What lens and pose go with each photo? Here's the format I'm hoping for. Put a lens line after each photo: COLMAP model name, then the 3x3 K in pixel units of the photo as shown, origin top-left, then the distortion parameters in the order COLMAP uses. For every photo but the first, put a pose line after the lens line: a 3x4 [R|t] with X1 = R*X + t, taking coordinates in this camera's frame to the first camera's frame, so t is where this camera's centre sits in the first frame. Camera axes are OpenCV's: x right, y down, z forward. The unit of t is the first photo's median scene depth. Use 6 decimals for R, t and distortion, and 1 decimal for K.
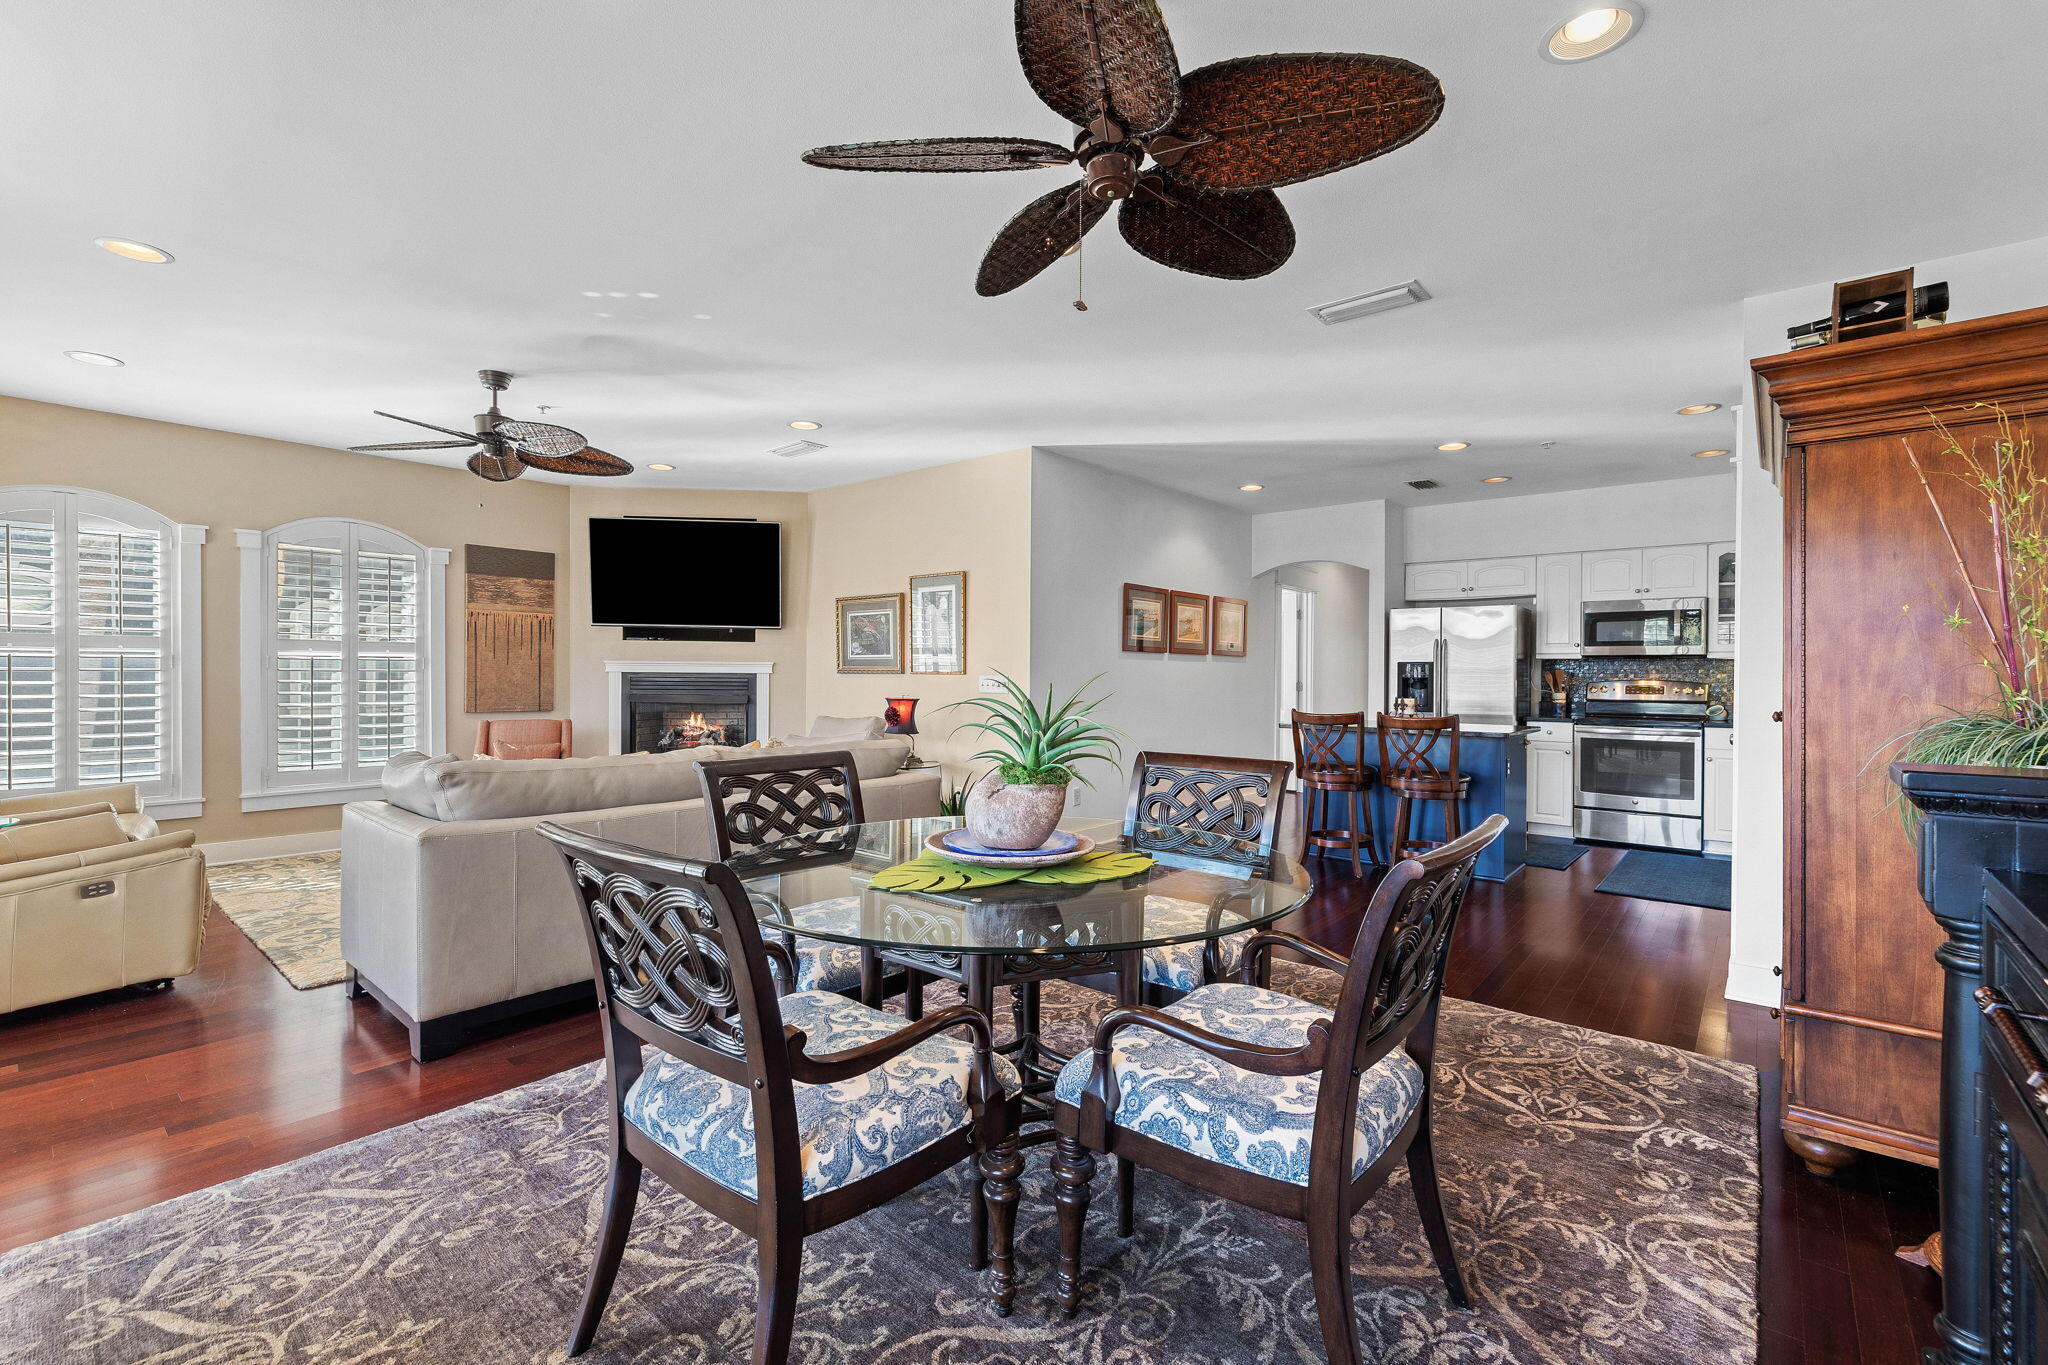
lens RADIAL K [[884.3, 0, 1009.3], [0, 884.3, 678.0], [0, 0, 1]] dist [0.006777, 0.000260]
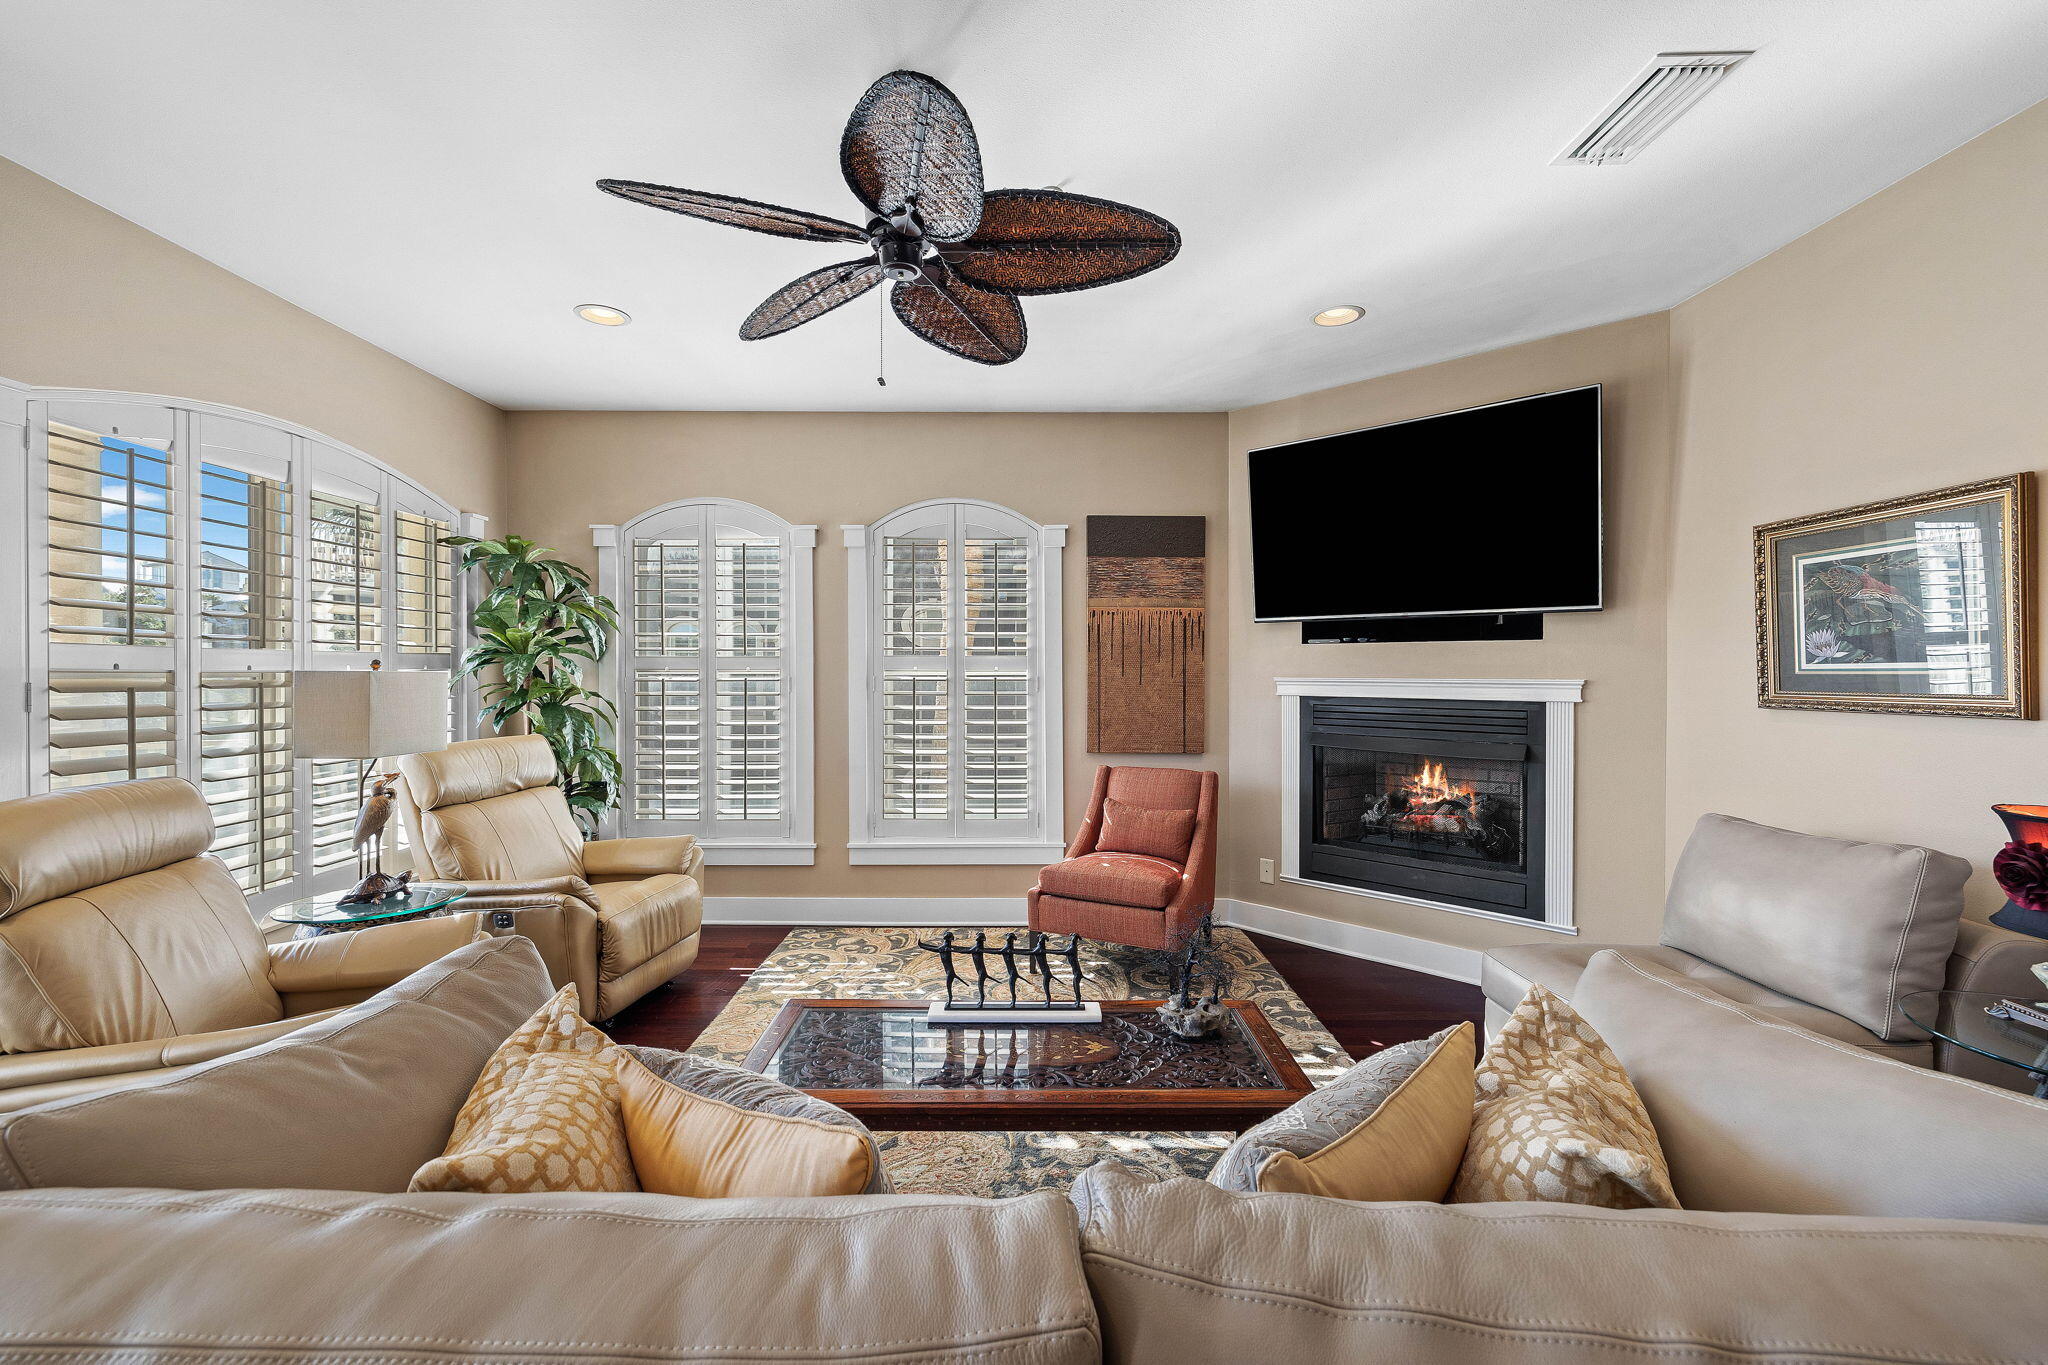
lens RADIAL K [[865.8, 0, 1020.5], [0, 865.8, 673.4], [0, 0, 1]] dist [-0.000248, -0.000146]
pose [[0.656201, -0.005954, -0.754563, -0.117431], [-0.001292, 0.999959, -0.009014, -0.017455], [0.754585, 0.006890, 0.656166, 0.478825]]
